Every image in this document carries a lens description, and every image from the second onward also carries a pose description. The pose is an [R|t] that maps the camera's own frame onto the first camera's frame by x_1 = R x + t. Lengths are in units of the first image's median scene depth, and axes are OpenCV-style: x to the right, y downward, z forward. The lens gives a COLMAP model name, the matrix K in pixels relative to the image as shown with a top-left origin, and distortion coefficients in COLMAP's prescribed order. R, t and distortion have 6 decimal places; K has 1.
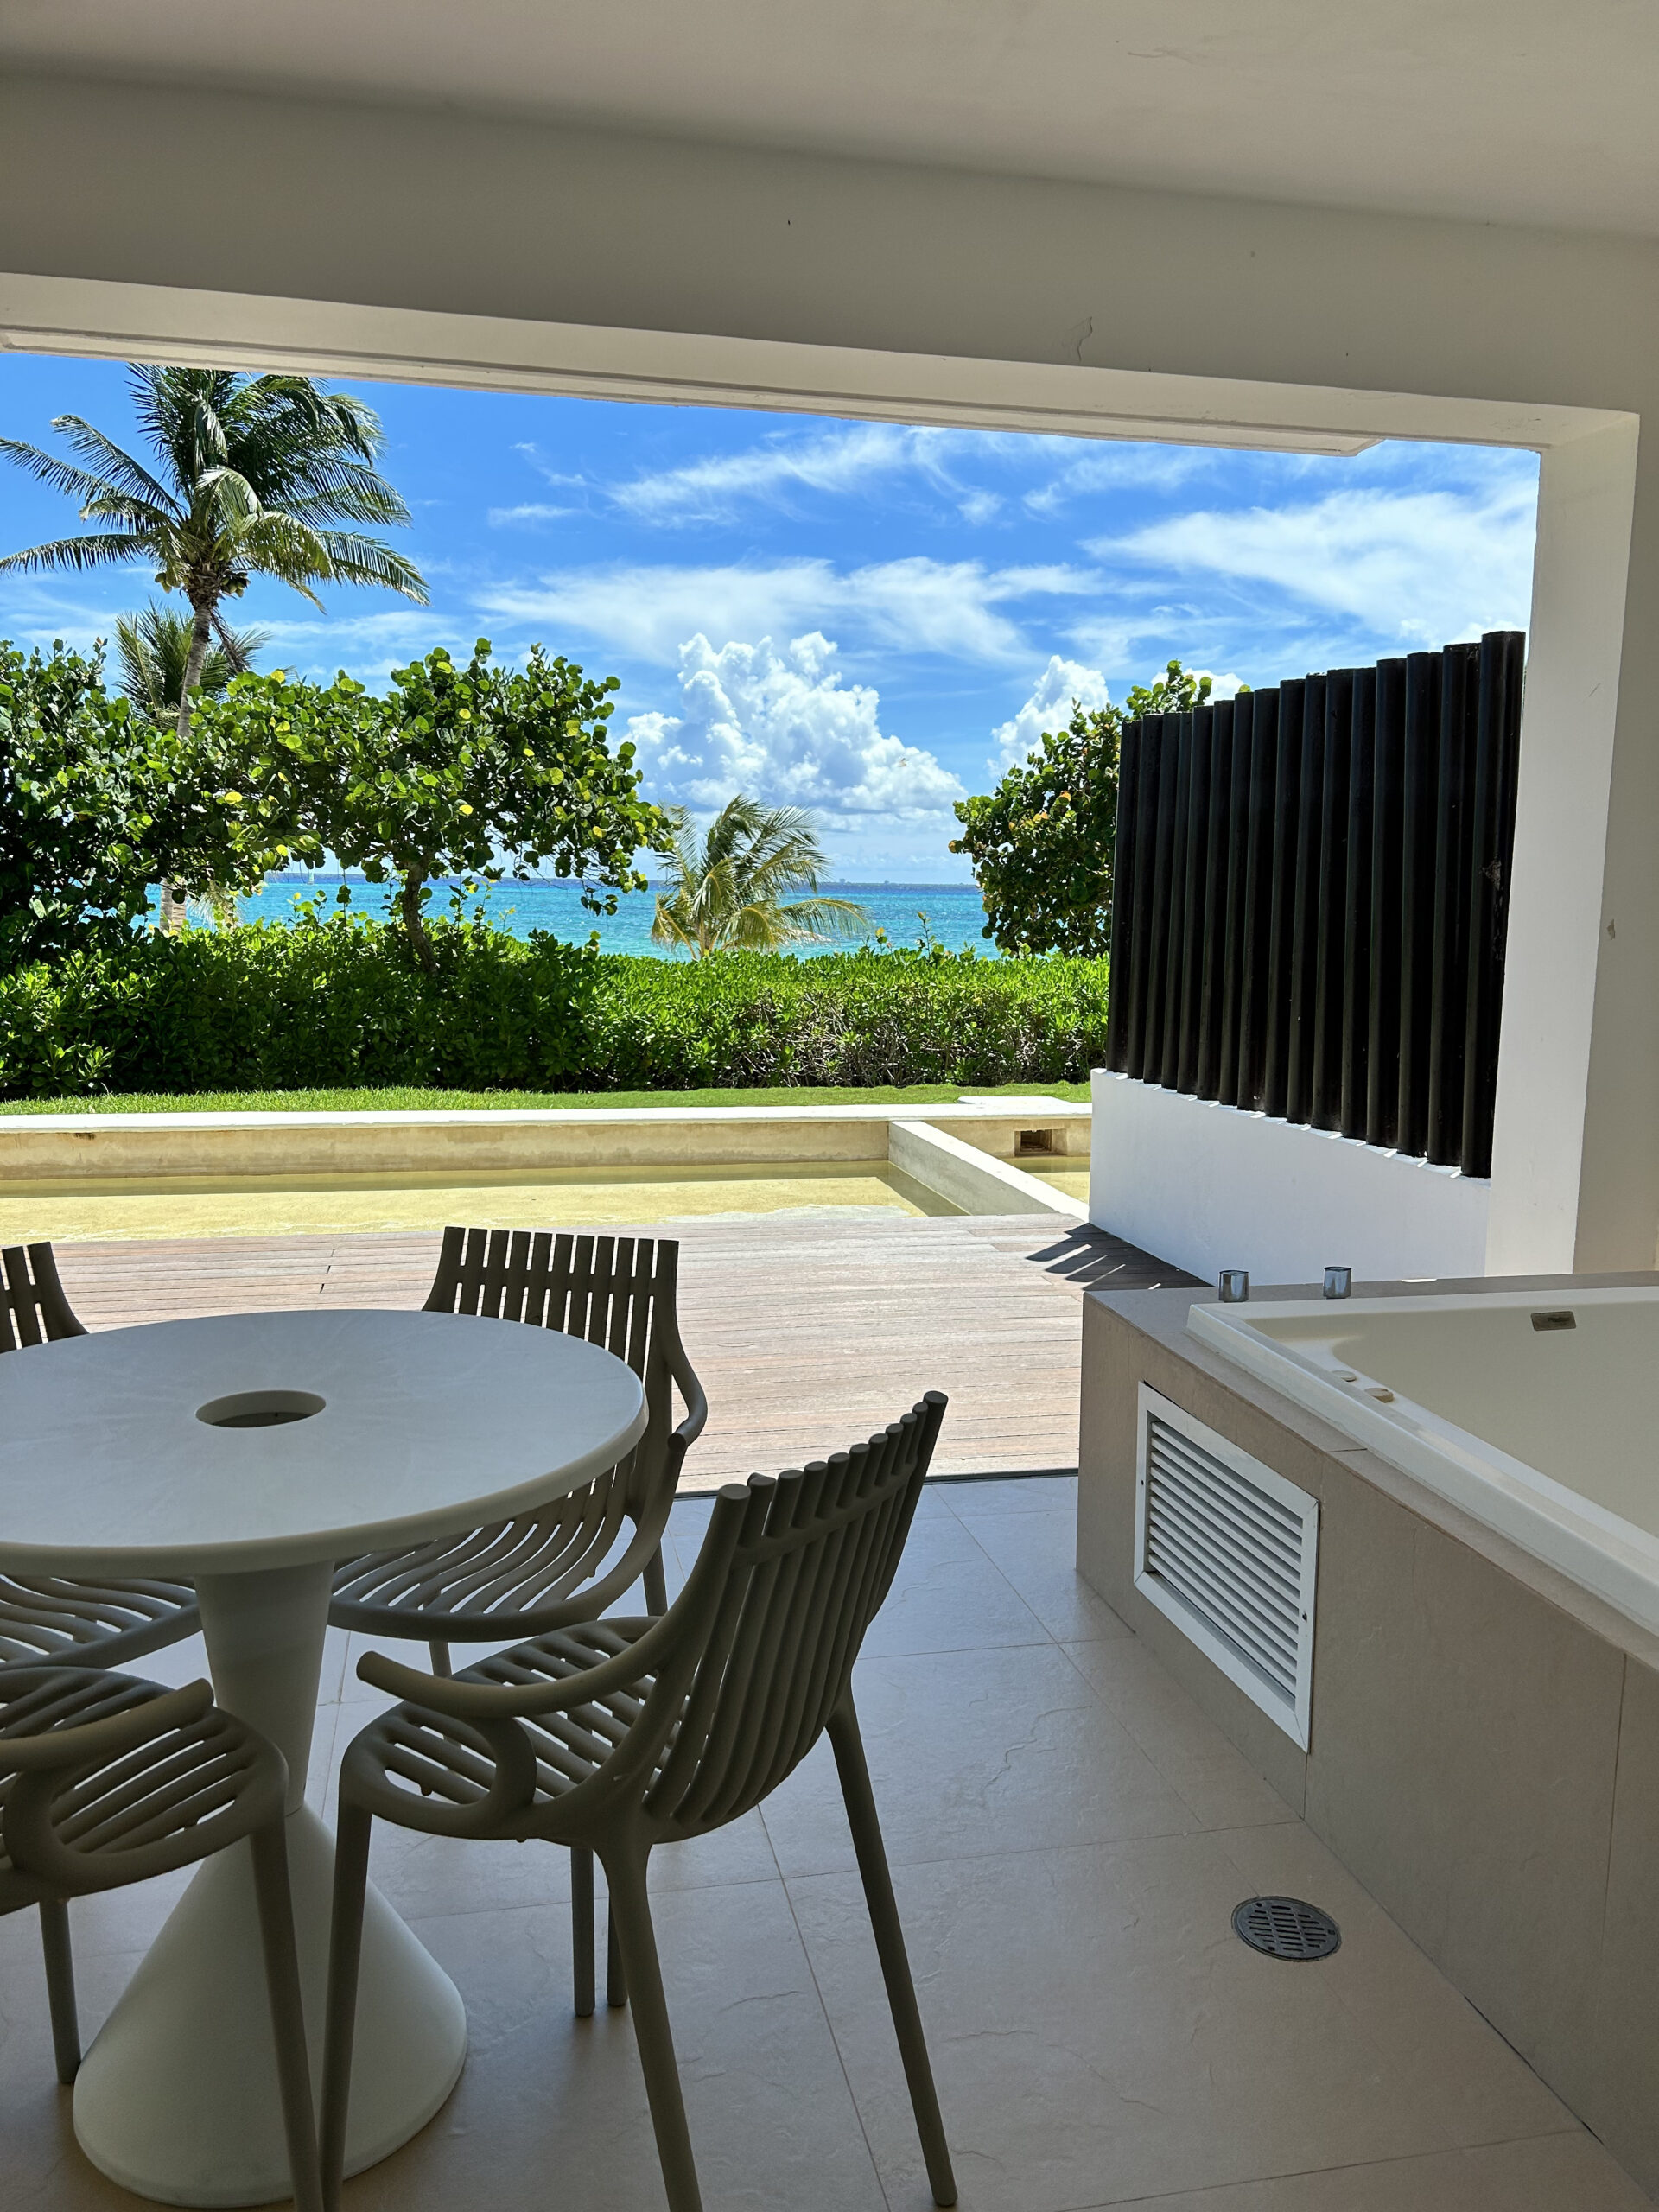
lens RADIAL K [[1696.2, 0, 807.5], [0, 1696.2, 1107.6], [0, 0, 1]] dist [0.083342, -0.040973]
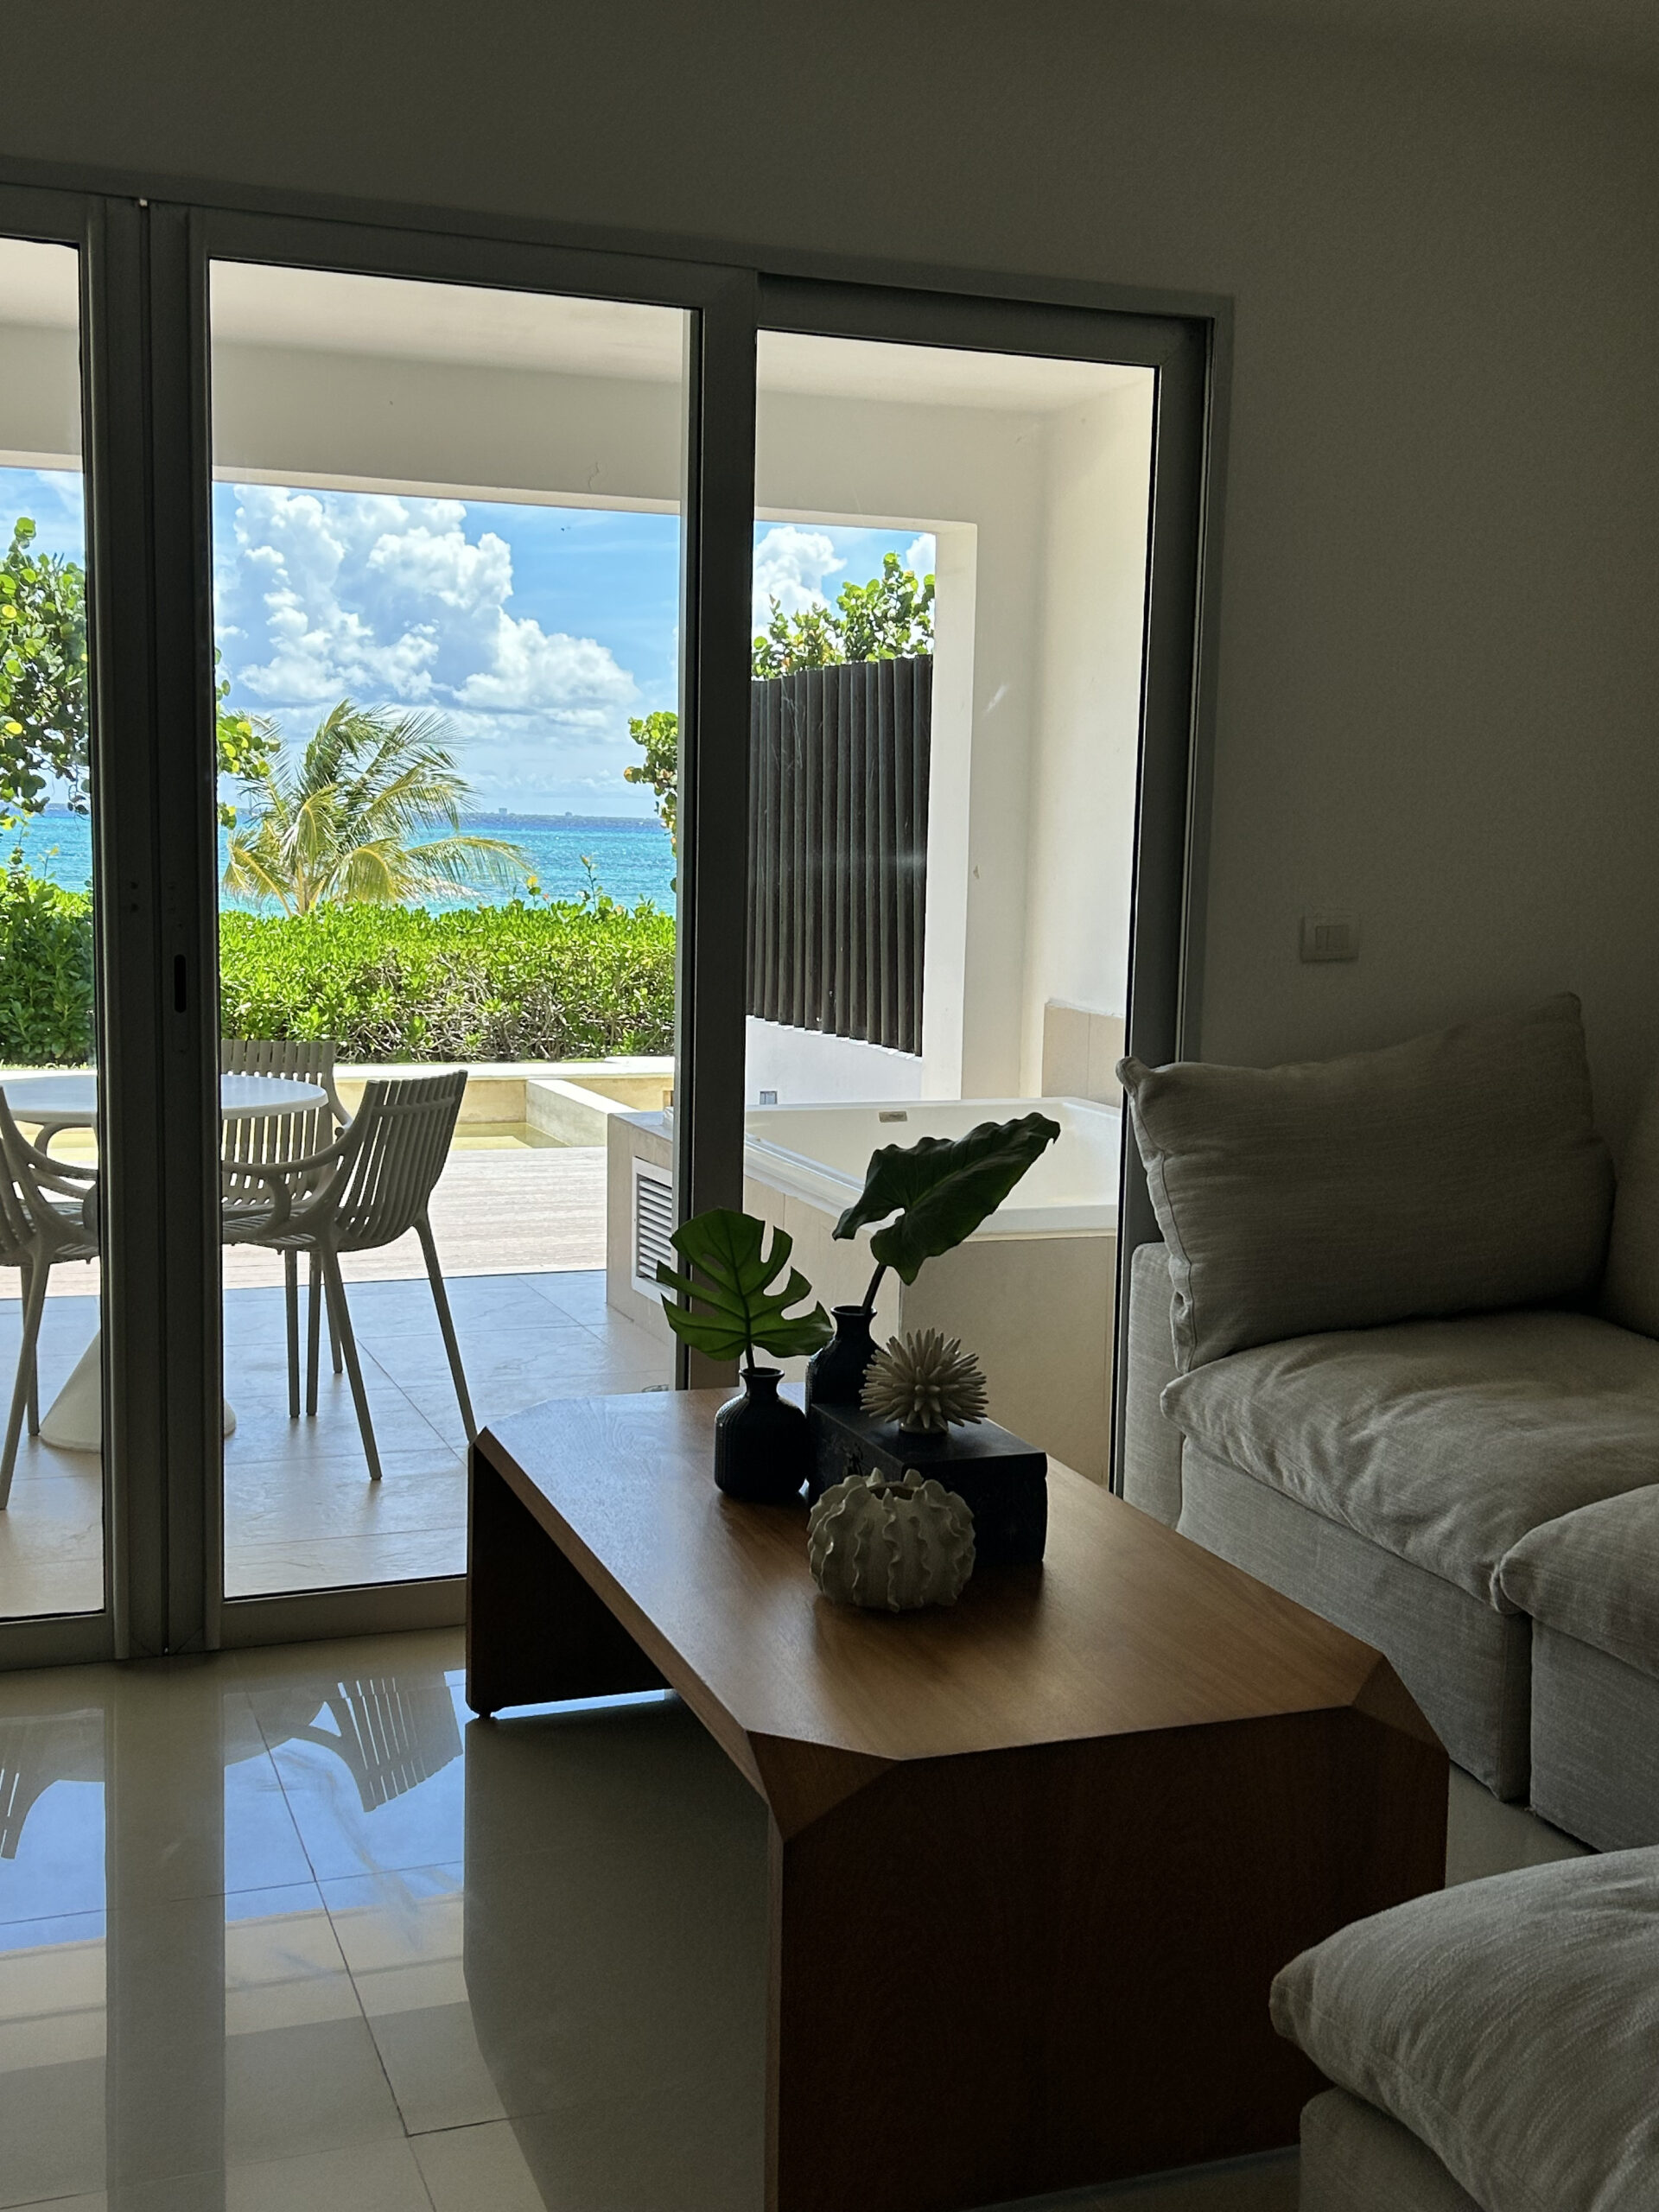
lens RADIAL K [[2428.5, 0, 852.6], [0, 2428.5, 1094.3], [0, 0, 1]] dist [0.093304, 0.000000]
pose [[0.986806, -0.011728, 0.161479, 0.005389], [0.014615, 0.999754, -0.016700, 0.023077], [-0.161243, 0.018840, 0.986735, -0.196455]]
